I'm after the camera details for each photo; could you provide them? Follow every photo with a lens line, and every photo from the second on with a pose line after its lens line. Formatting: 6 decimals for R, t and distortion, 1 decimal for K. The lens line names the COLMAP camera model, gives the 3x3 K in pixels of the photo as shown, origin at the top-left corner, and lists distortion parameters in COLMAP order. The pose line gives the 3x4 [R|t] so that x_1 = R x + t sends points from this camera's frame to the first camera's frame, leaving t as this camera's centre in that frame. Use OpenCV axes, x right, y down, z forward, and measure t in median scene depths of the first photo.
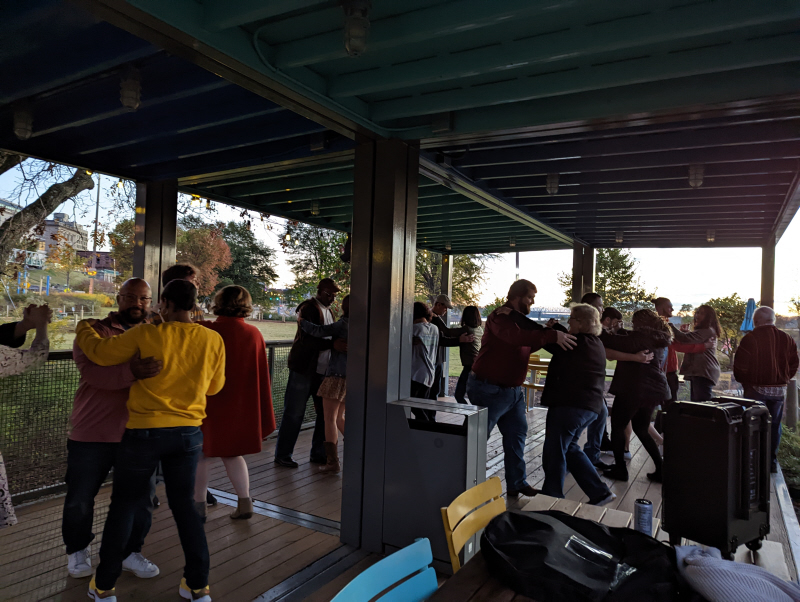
lens RADIAL K [[561.0, 0, 400.0], [0, 561.0, 301.0], [0, 0, 1]] dist [0.001222, 0.000191]
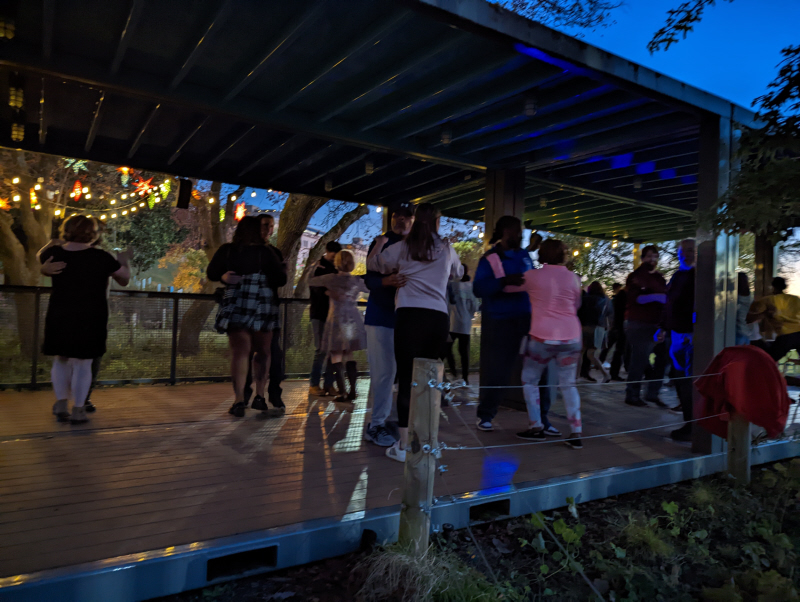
lens RADIAL K [[561.0, 0, 400.0], [0, 561.0, 301.0], [0, 0, 1]] dist [0.001222, 0.000191]
pose [[0.891526, -0.020156, -0.452521, 0.310836], [0.012383, 0.999721, -0.020133, 0.098994], [0.452800, 0.012346, 0.891526, -0.453886]]
